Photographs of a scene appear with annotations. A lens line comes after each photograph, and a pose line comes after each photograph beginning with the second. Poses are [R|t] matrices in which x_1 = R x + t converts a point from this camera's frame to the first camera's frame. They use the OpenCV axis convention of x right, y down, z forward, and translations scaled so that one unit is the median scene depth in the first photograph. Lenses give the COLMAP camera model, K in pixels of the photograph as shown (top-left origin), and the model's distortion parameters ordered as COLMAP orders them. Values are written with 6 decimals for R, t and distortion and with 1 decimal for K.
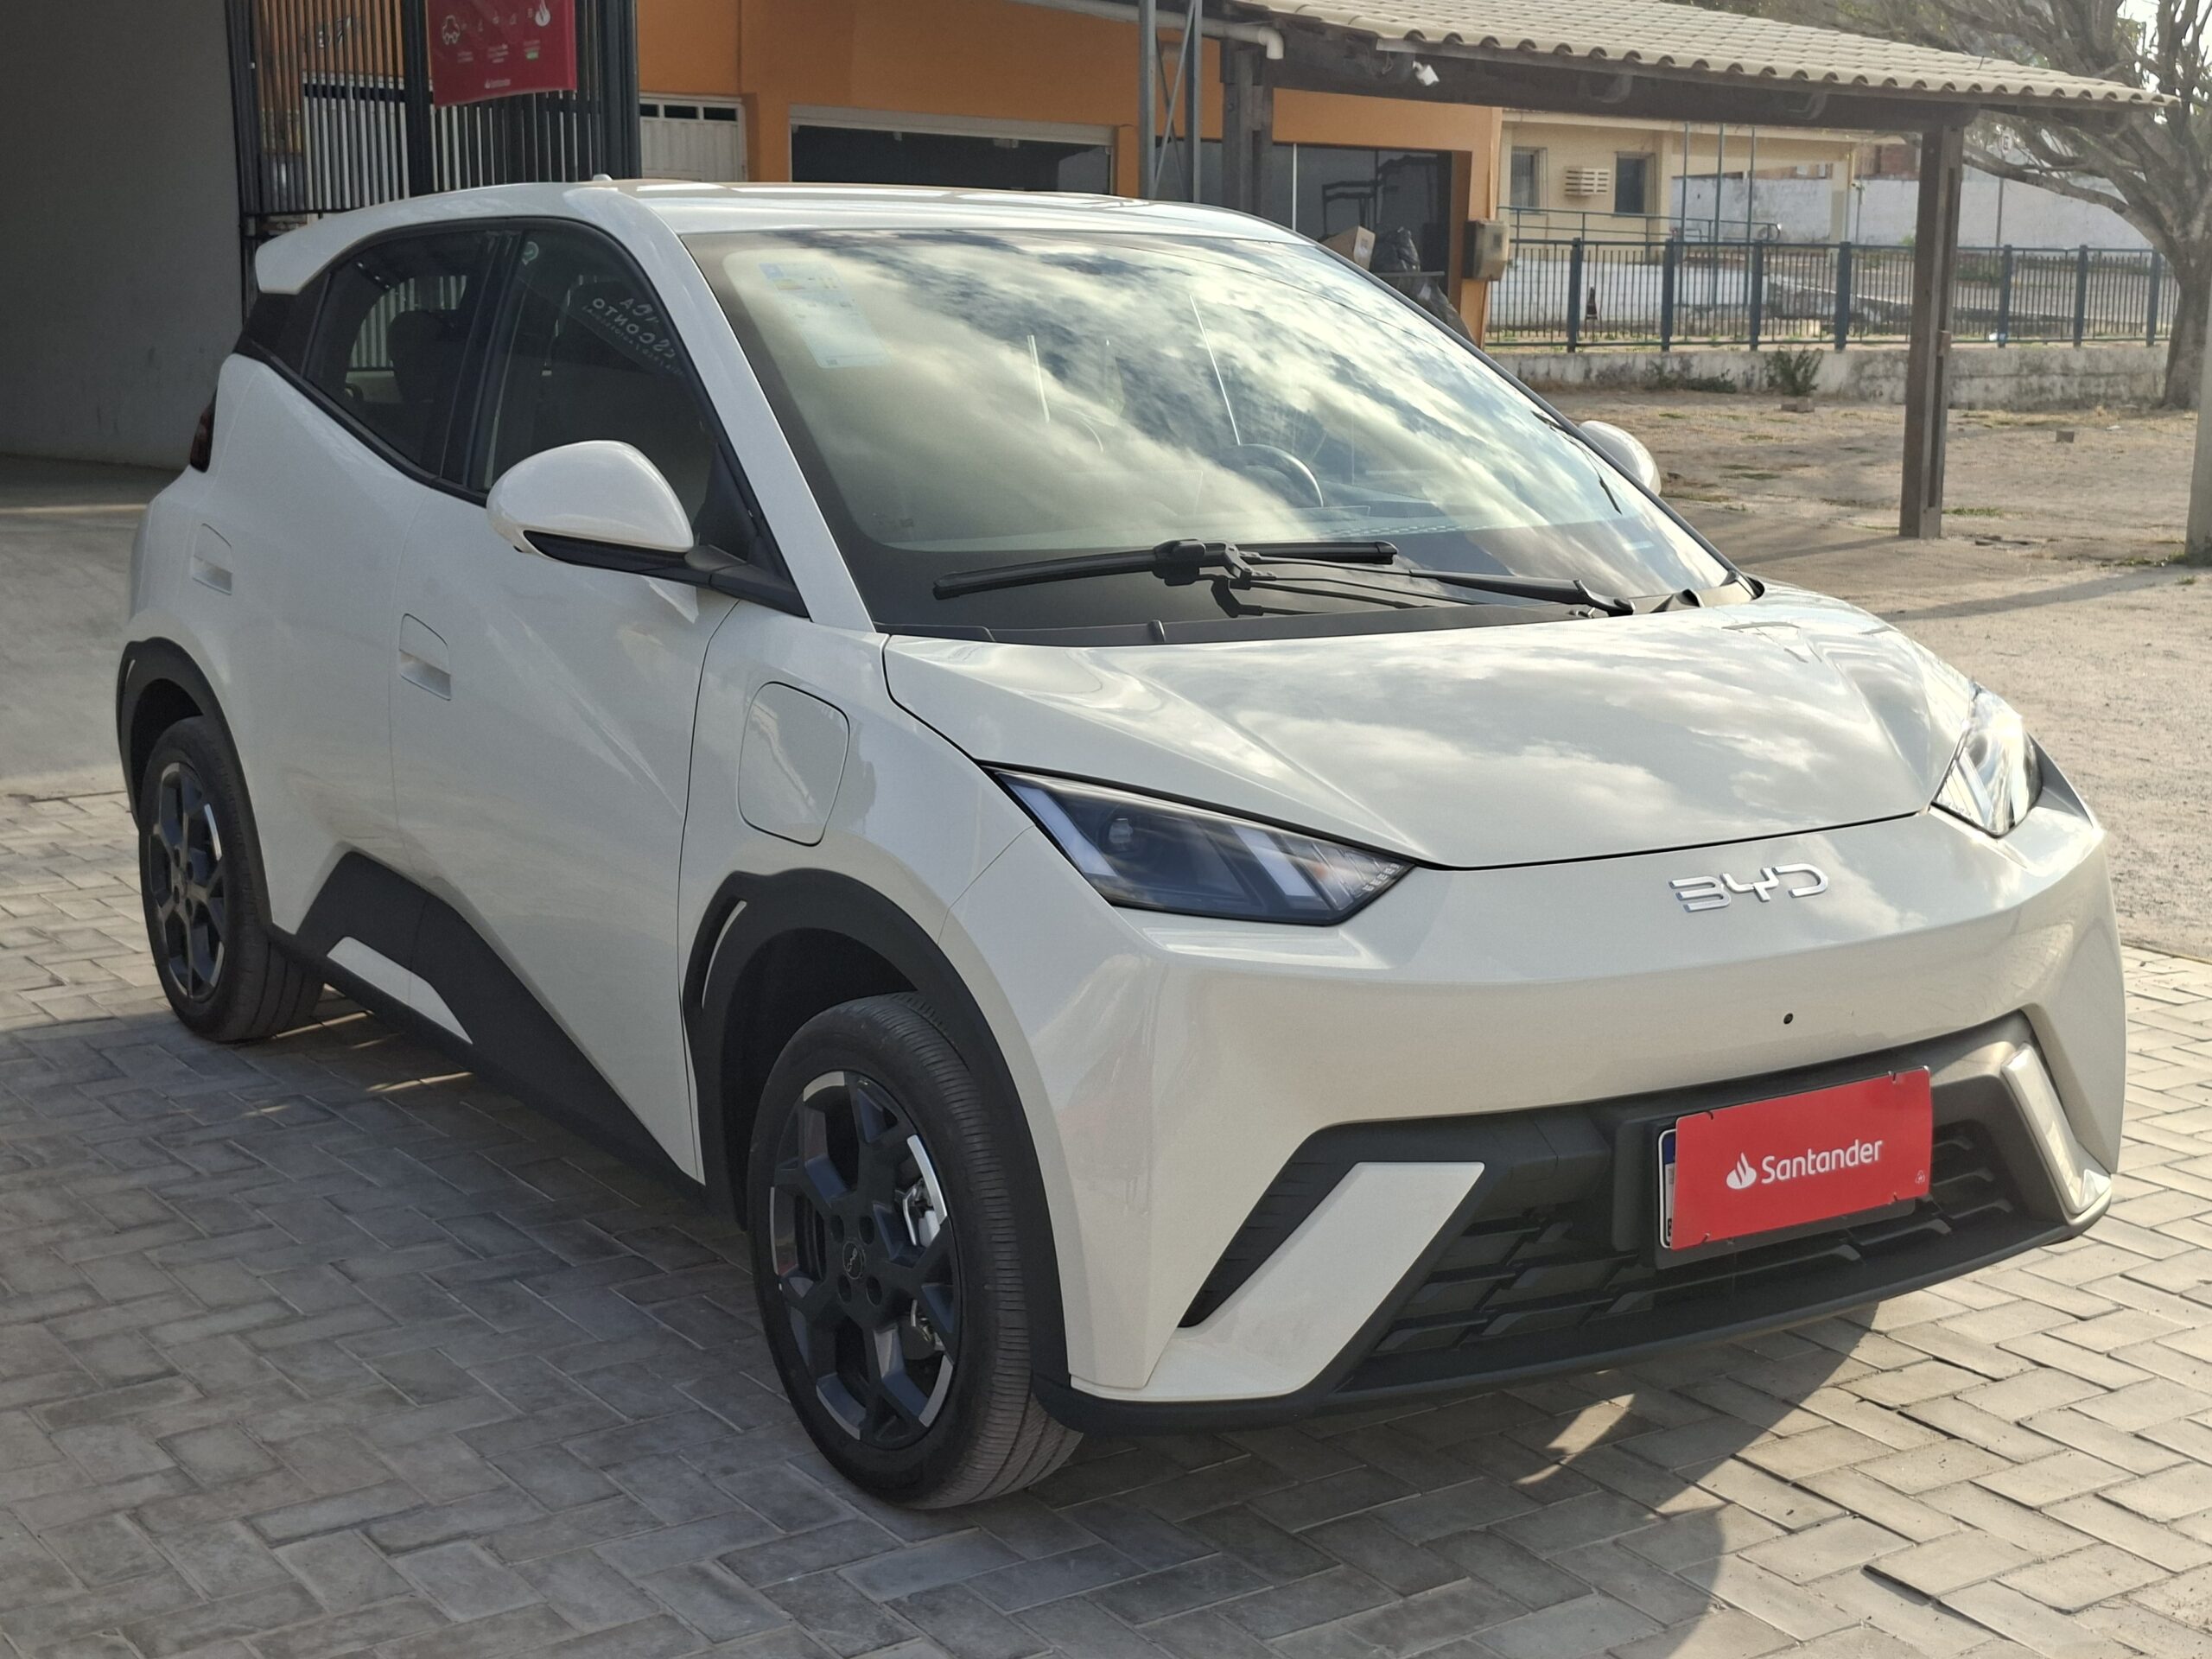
lens RADIAL K [[3090.1, 0, 1095.4], [0, 3090.1, 813.4], [0, 0, 1]] dist [0.110637, 0.000000]
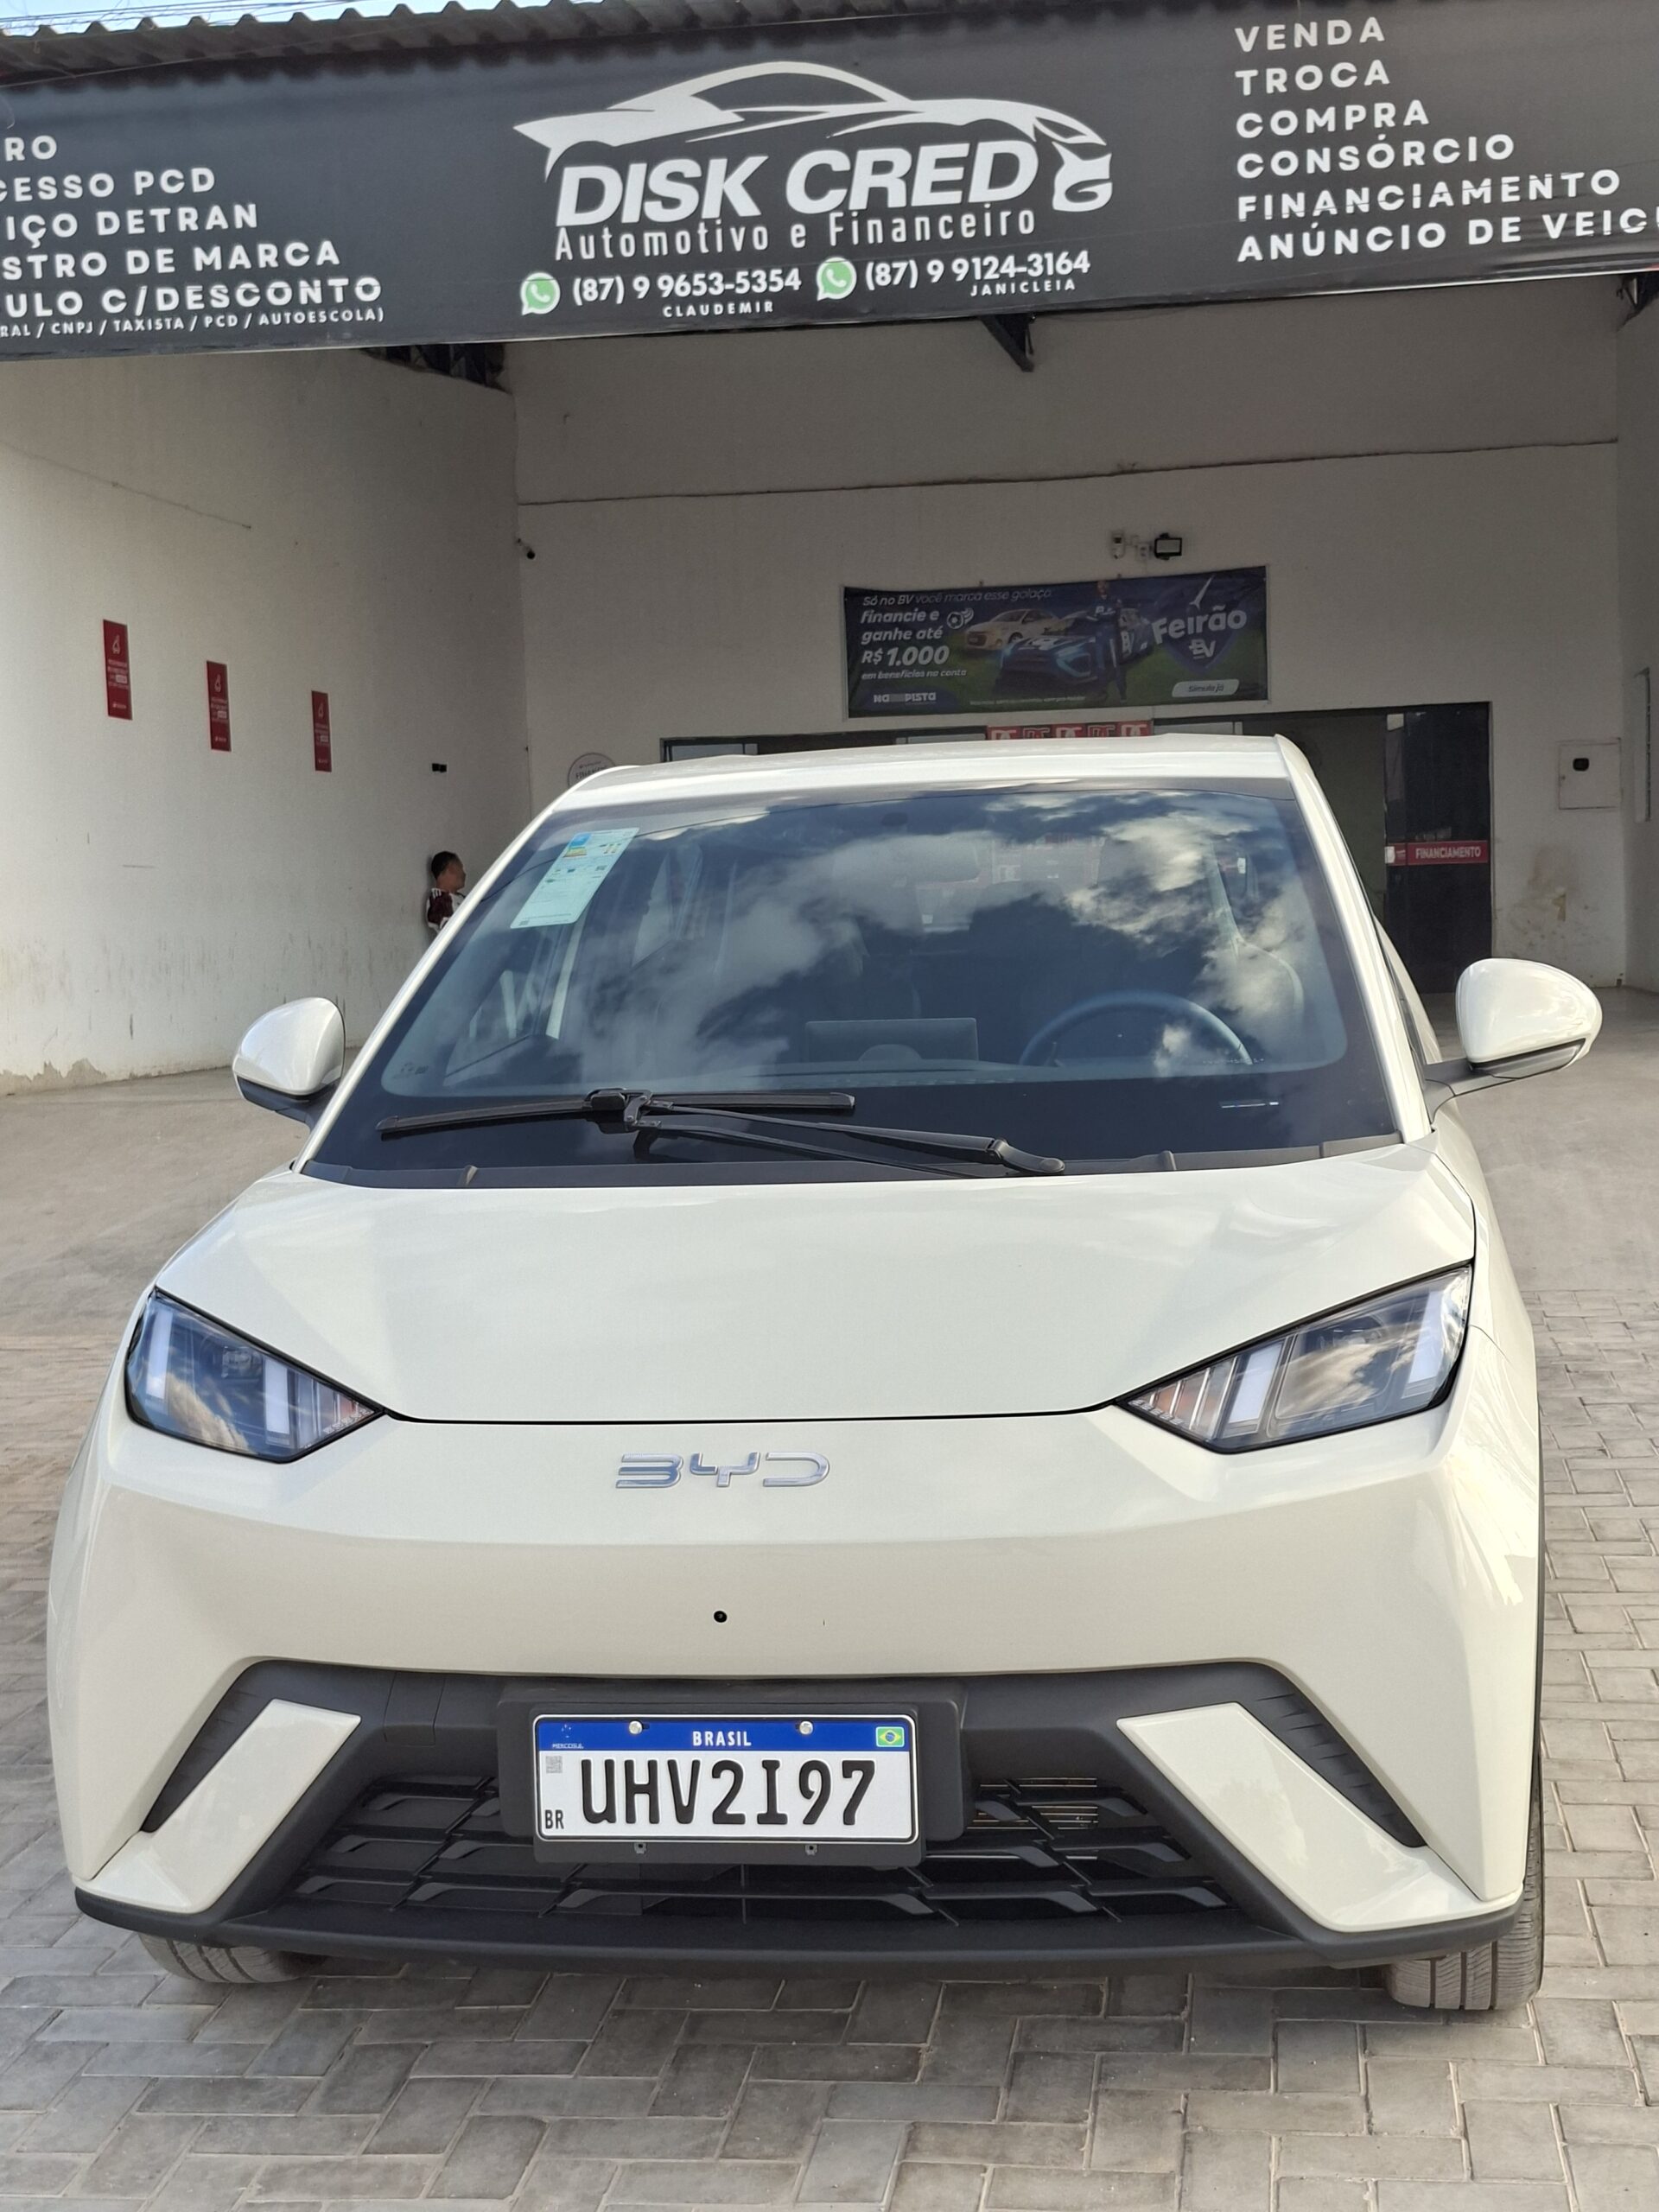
lens RADIAL K [[3090.1, 0, 835.4], [0, 3090.1, 1107.8], [0, 0, 1]] dist [0.110637, 0.000000]
pose [[0.736208, 0.021677, -0.676408, 0.767471], [-0.073136, 0.996182, -0.047677, -0.037749], [0.672792, 0.084570, 0.734982, 0.298650]]
